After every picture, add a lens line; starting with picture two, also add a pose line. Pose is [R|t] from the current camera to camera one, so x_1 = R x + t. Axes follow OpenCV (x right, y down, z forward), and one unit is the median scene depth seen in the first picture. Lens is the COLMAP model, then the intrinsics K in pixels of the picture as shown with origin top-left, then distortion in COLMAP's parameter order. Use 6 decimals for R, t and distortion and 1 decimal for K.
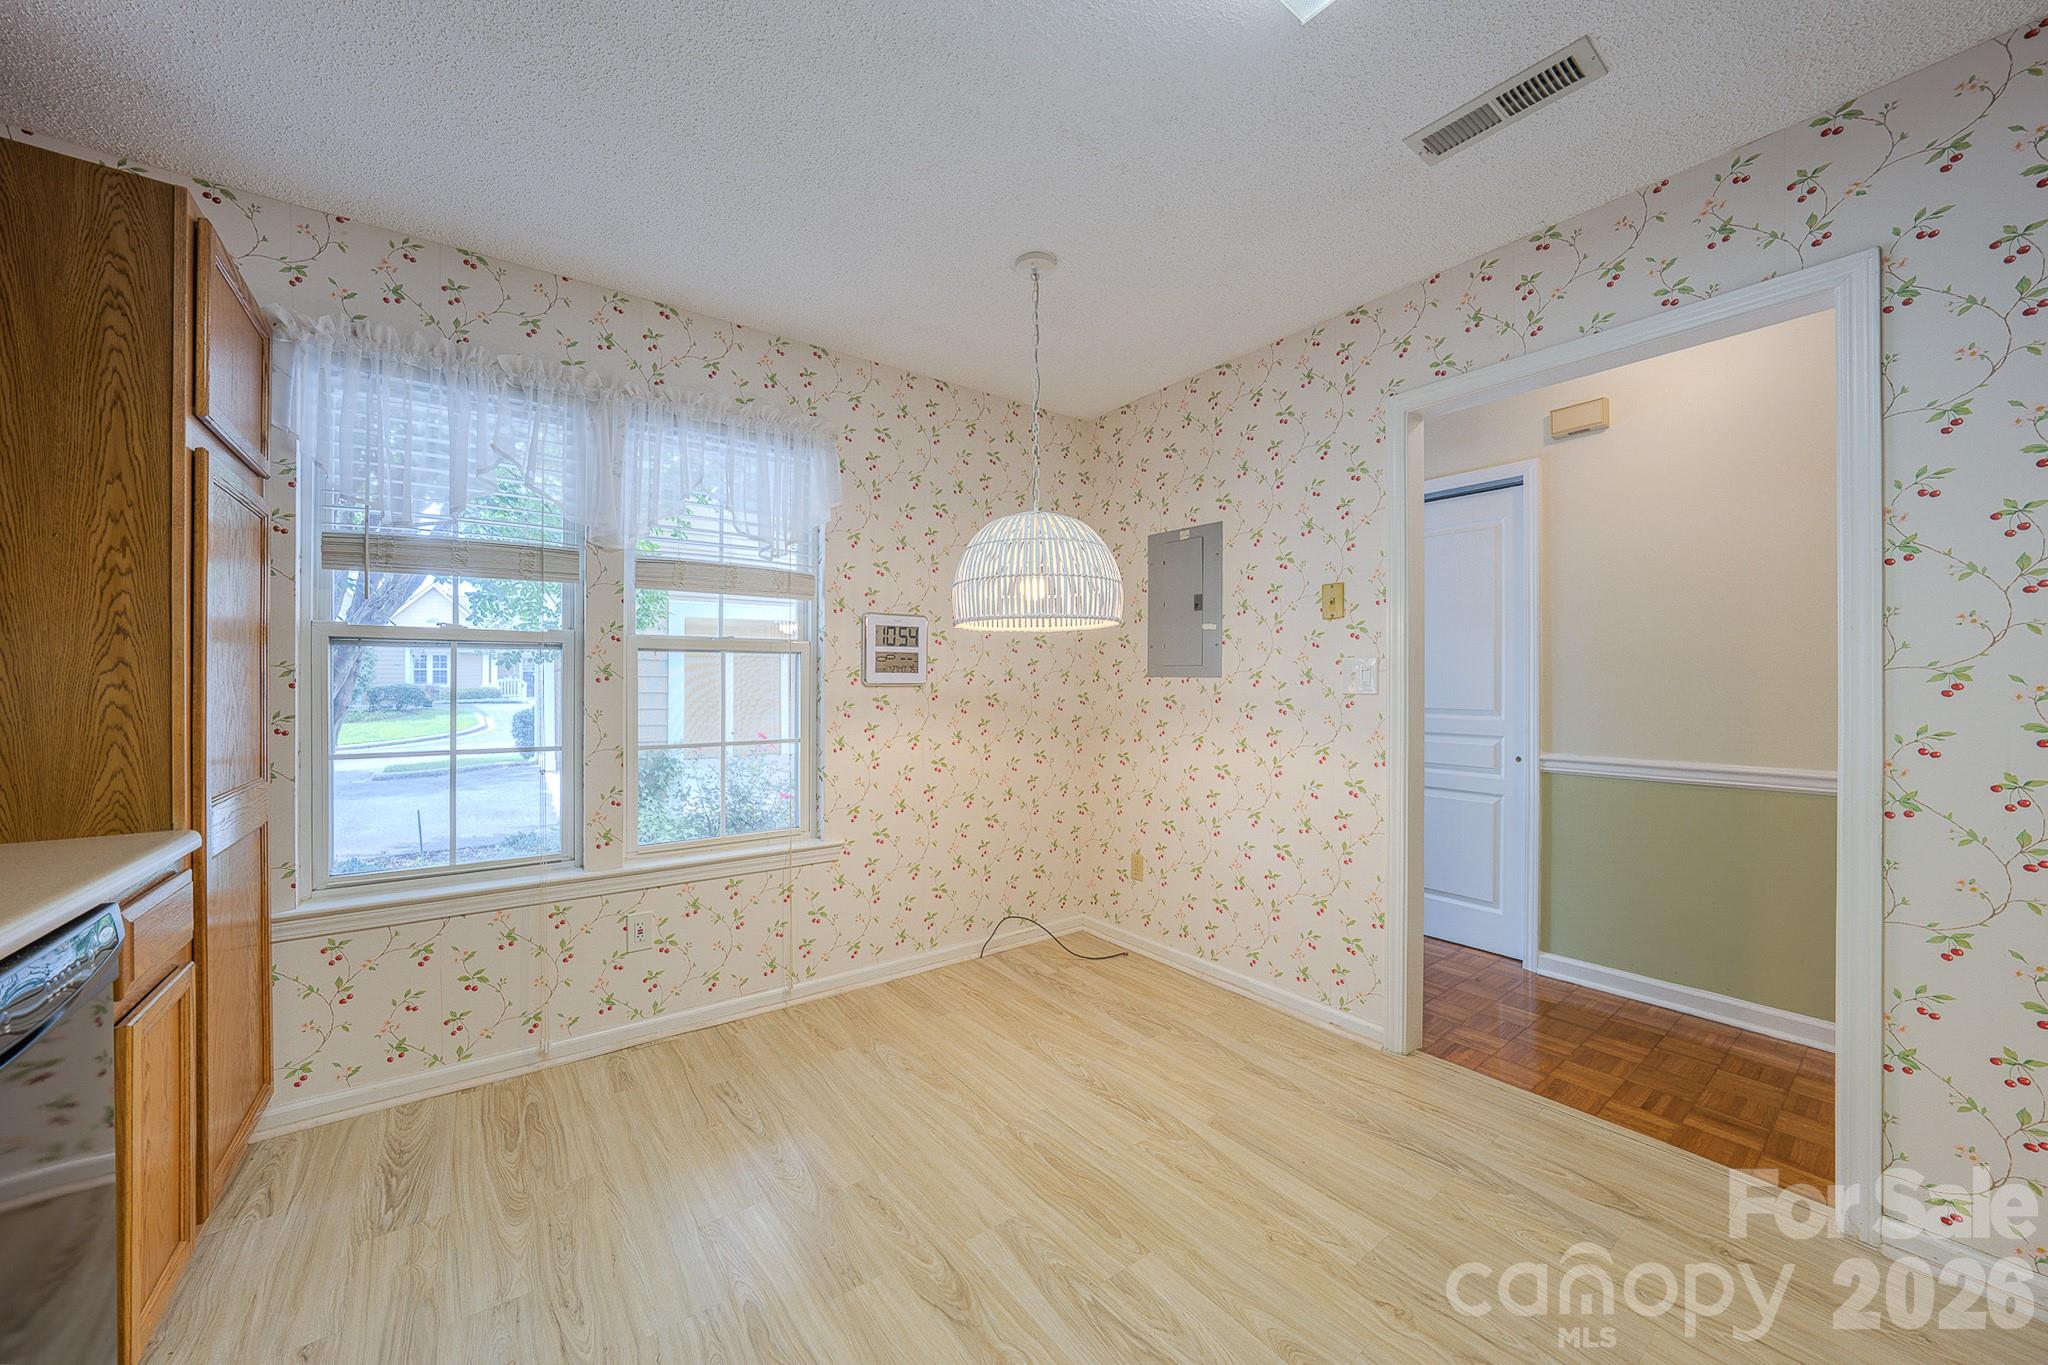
lens RADIAL K [[700.5, 0, 1029.0], [0, 700.5, 681.5], [0, 0, 1]] dist [-0.028113, 0.006005]
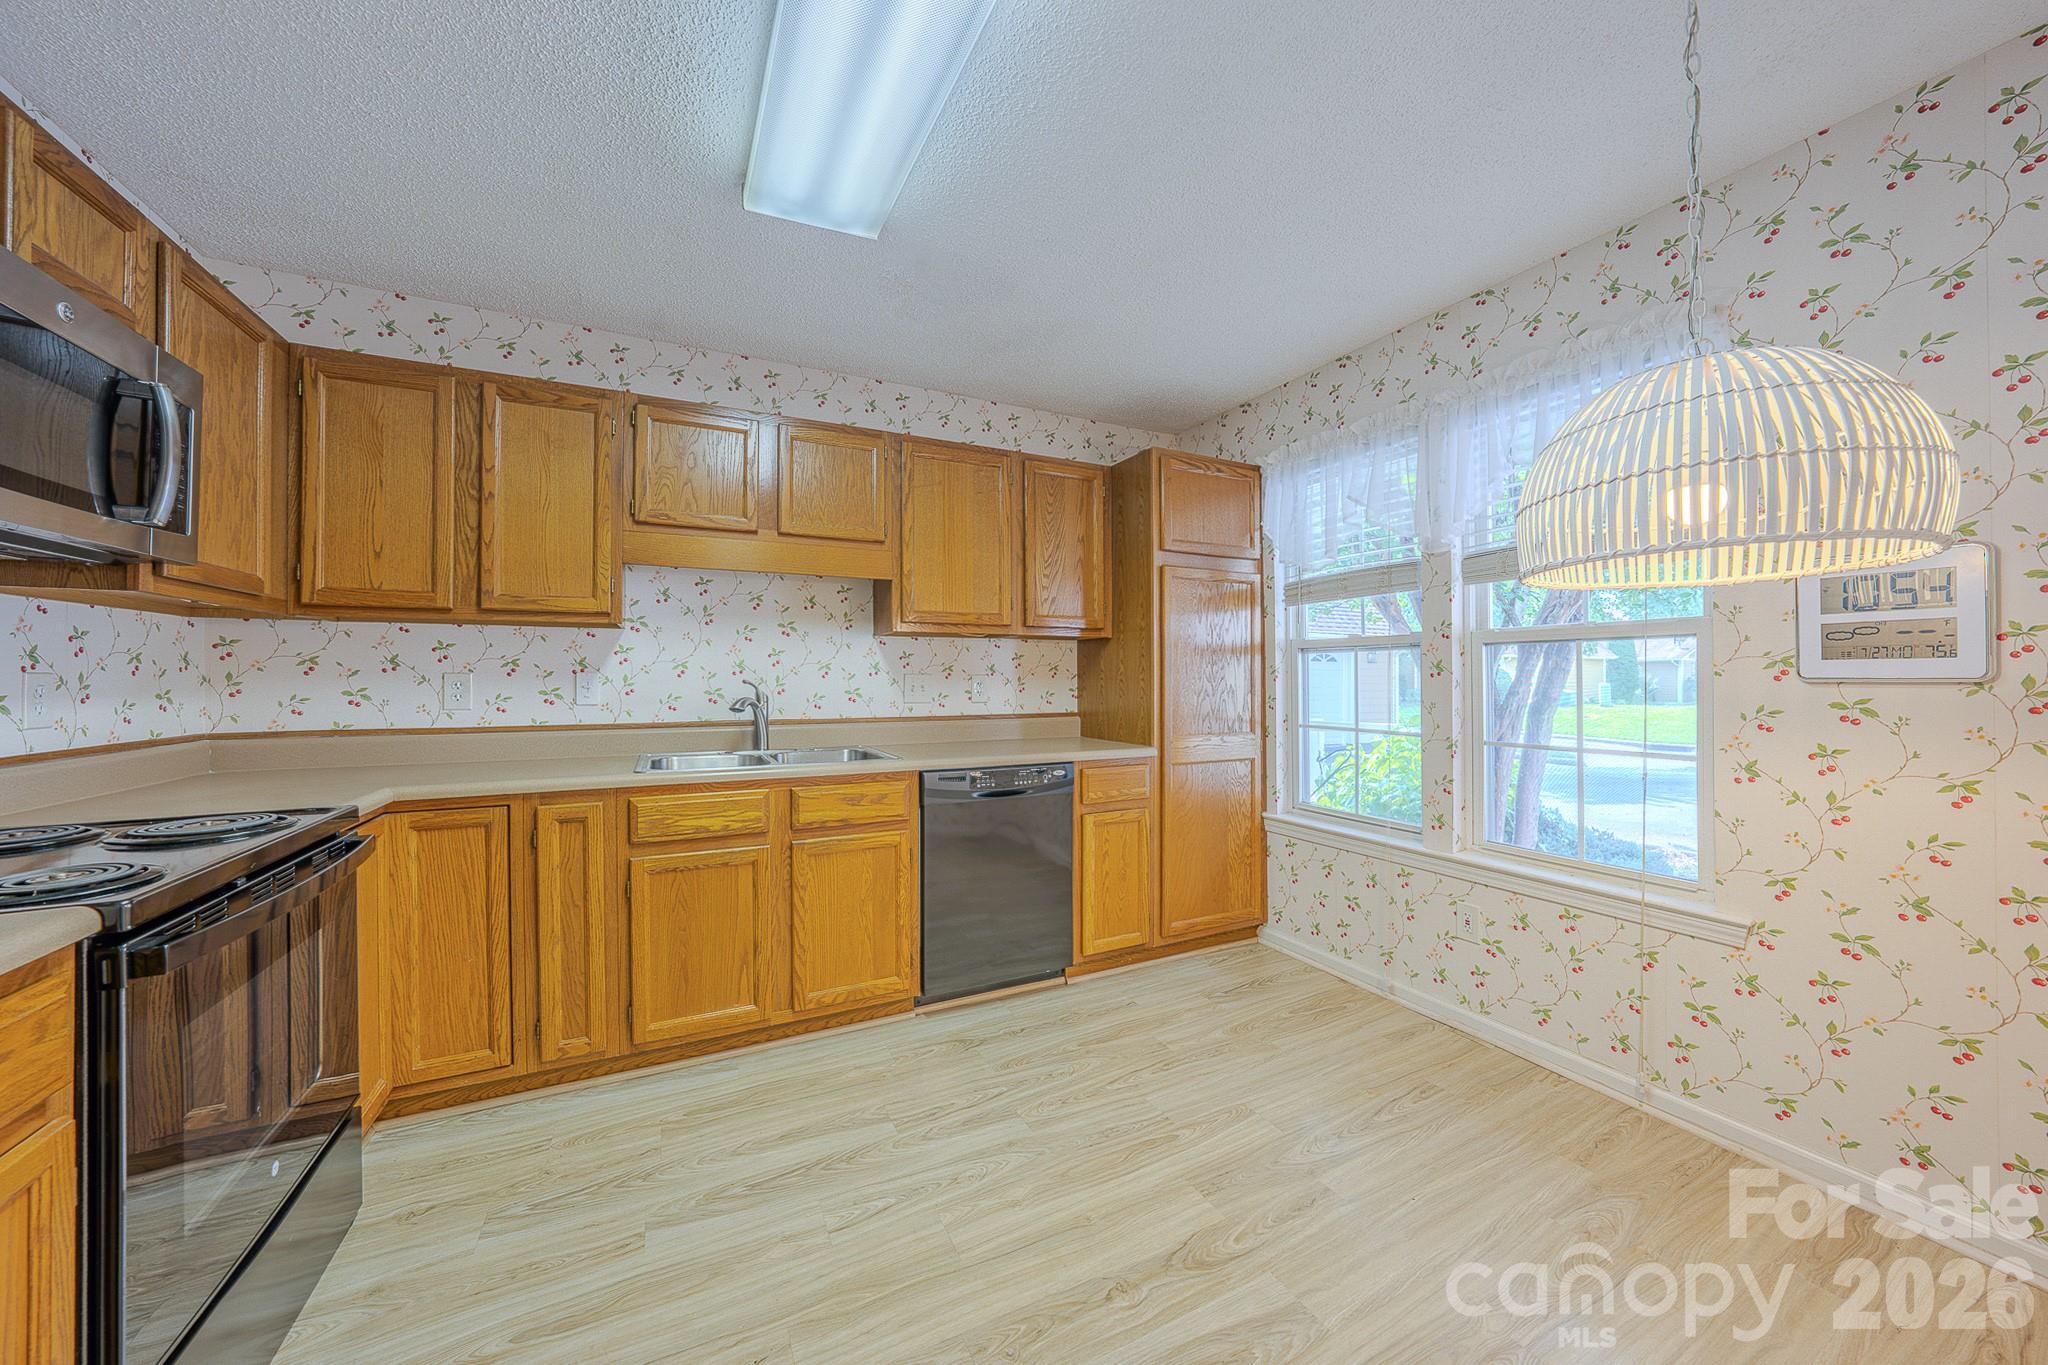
lens RADIAL K [[709.2, 0, 1019.1], [0, 709.2, 678.3], [0, 0, 1]] dist [-0.023647, 0.004409]
pose [[-0.156784, -0.004114, -0.987624, 0.543611], [-0.002495, 0.999990, -0.003769, 0.008103], [0.987630, 0.001873, -0.156793, 0.494827]]
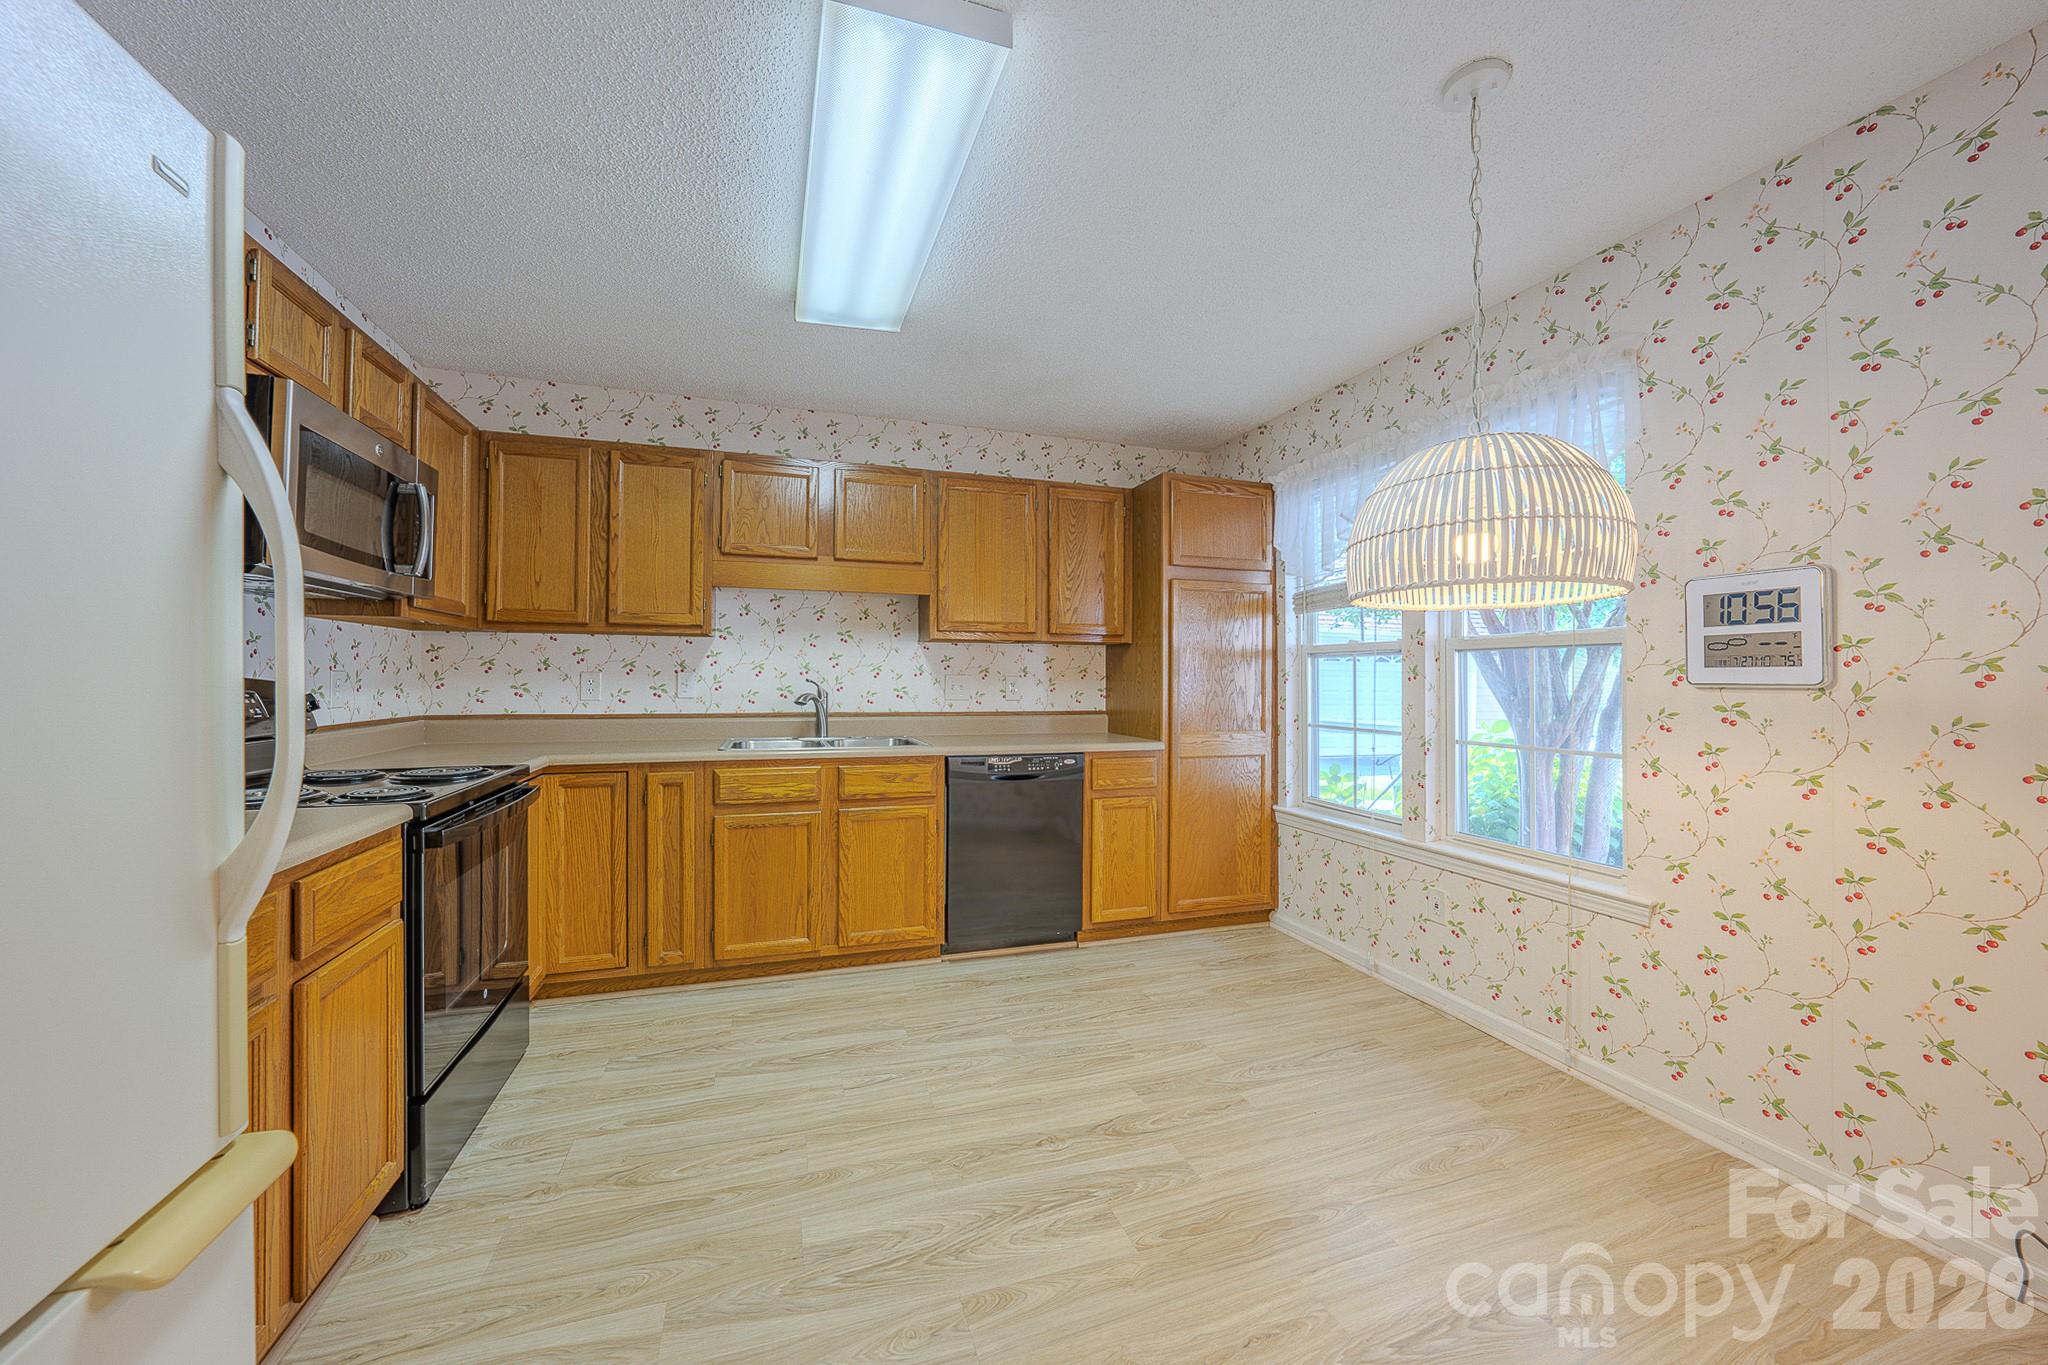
lens RADIAL K [[741.6, 0, 1029.6], [0, 741.6, 678.7], [0, 0, 1]] dist [-0.013847, 0.000073]
pose [[-0.282193, -0.006630, -0.959335, 0.735770], [-0.009972, 0.999942, -0.003977, 0.008278], [0.959306, 0.008444, -0.282243, 0.683061]]
